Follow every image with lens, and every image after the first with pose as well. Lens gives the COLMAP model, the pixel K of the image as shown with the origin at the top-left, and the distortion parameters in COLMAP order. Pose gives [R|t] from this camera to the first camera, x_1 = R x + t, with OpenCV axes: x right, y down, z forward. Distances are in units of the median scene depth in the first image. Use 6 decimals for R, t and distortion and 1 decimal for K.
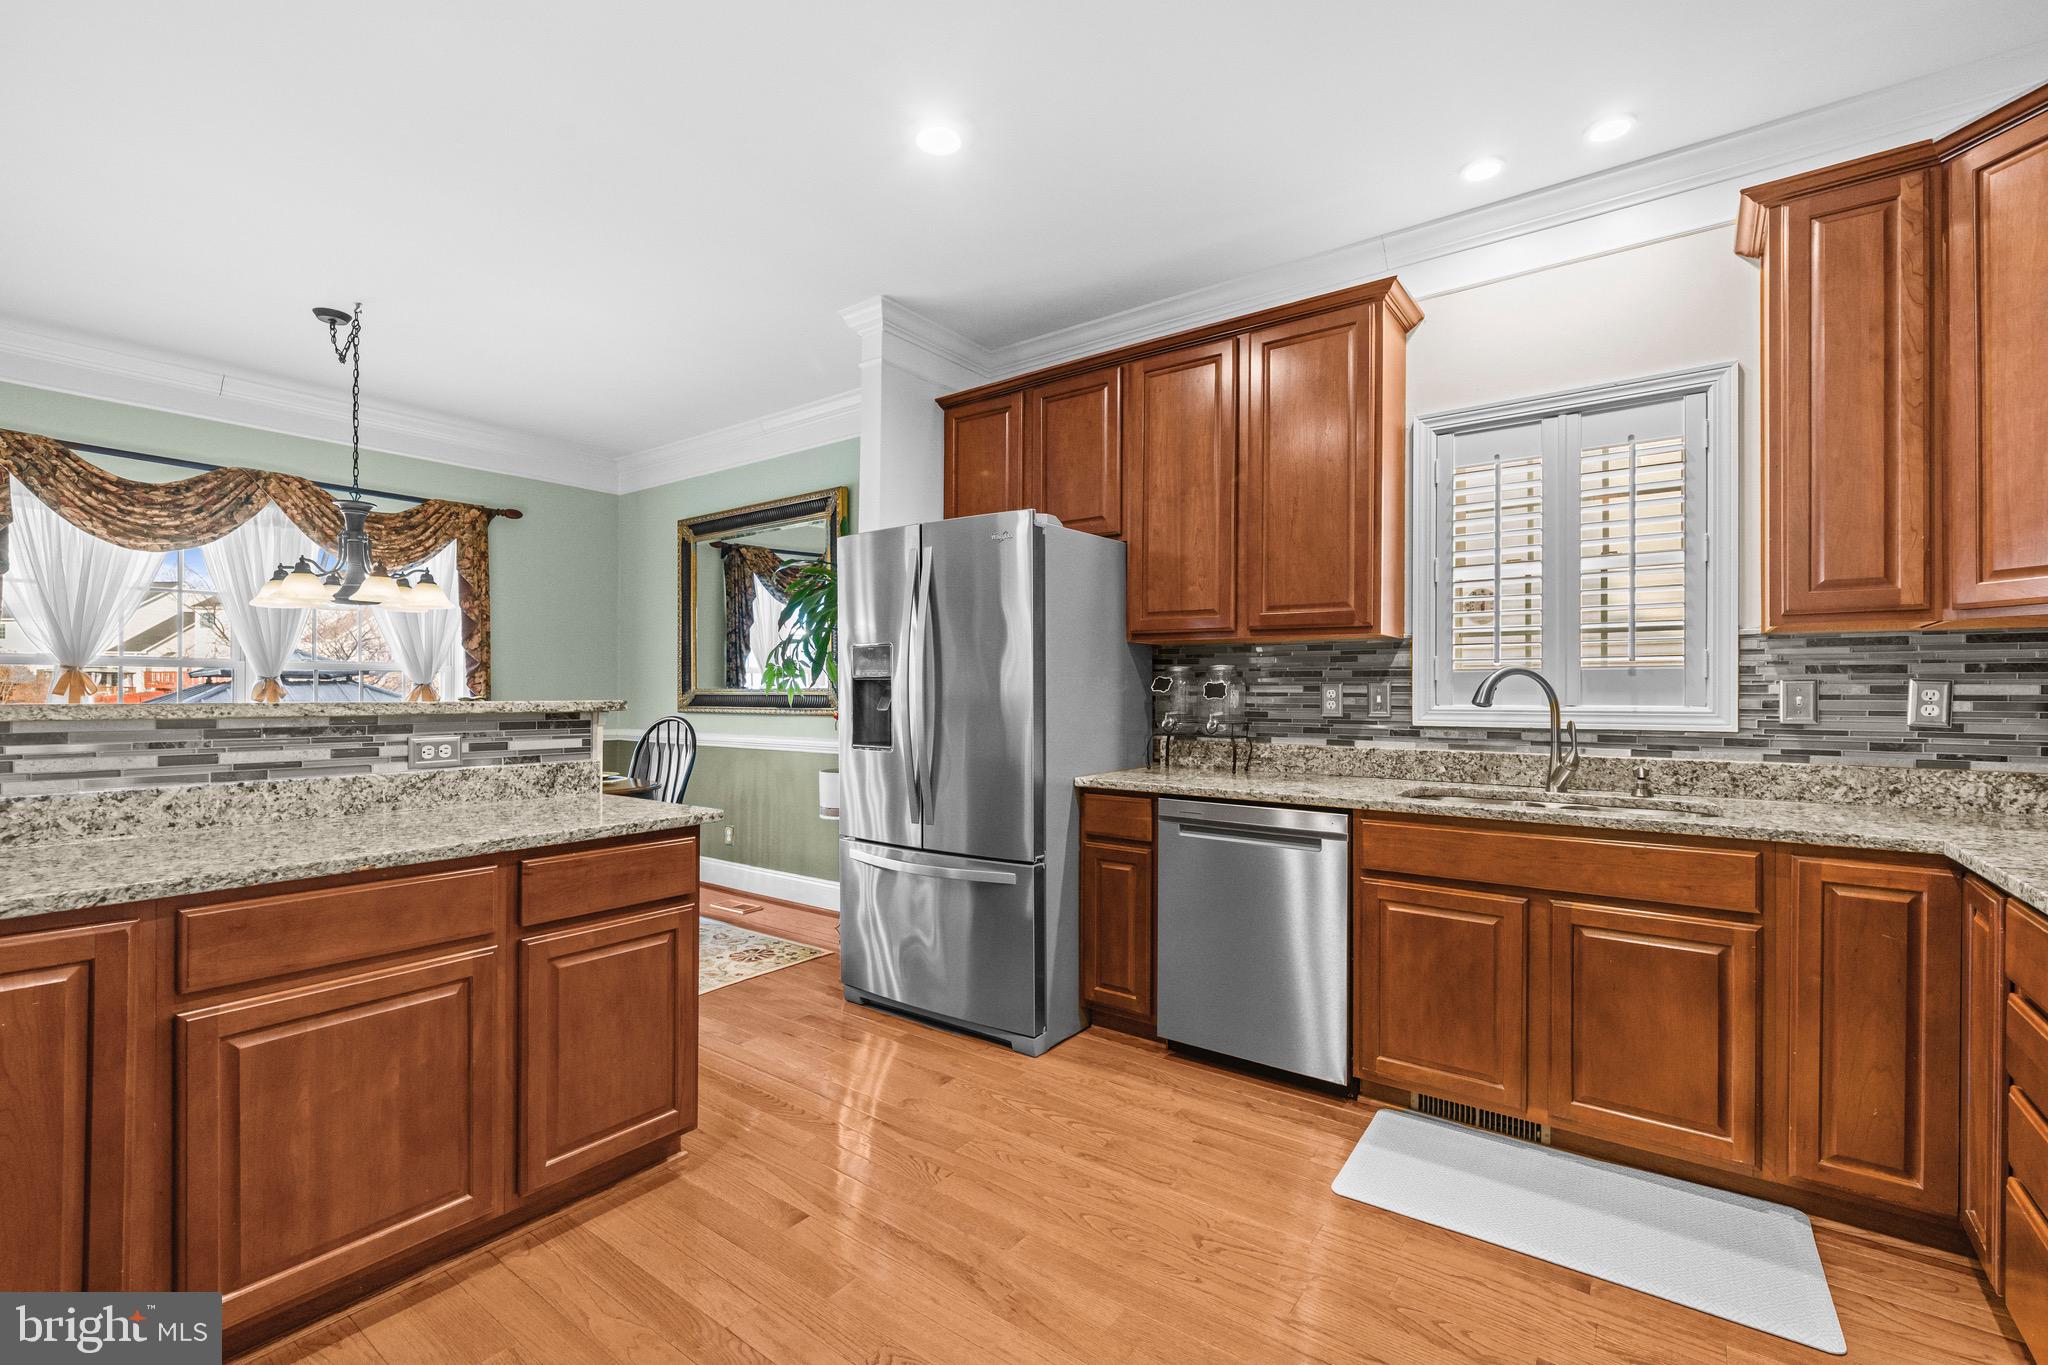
lens RADIAL K [[885.5, 0, 1018.3], [0, 885.5, 688.5], [0, 0, 1]] dist [-0.002290, -0.000370]
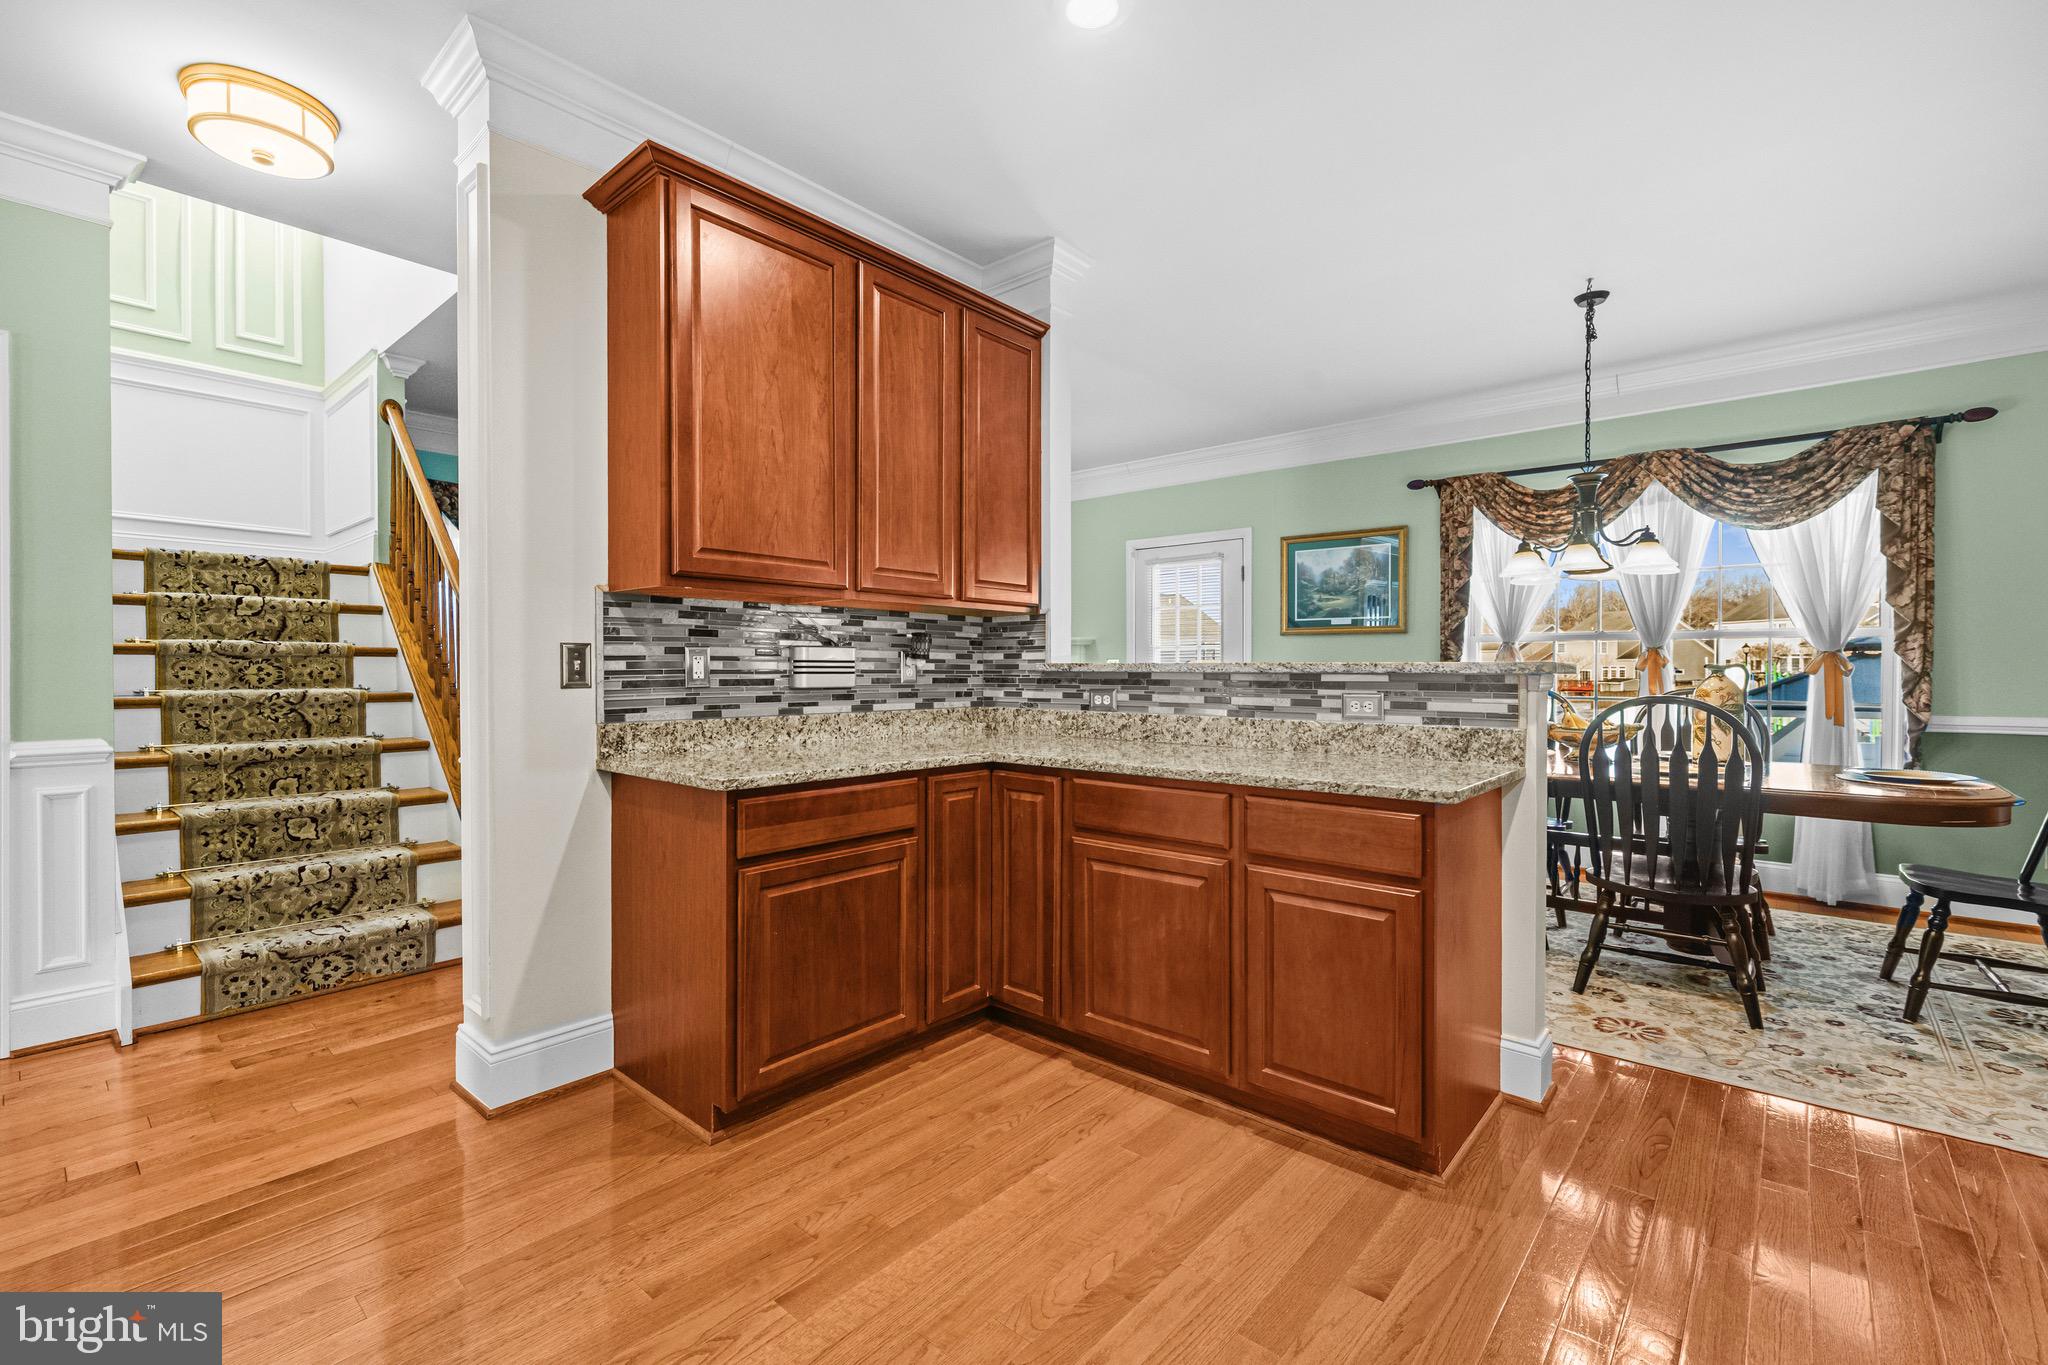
lens RADIAL K [[885.5, 0, 1016.5], [0, 885.5, 674.7], [0, 0, 1]] dist [-0.002290, -0.000370]
pose [[-0.078652, 0.006144, -0.996883, 0.474086], [0.003045, 0.999978, 0.005922, 0.020697], [0.996898, -0.002569, -0.078669, 0.600072]]
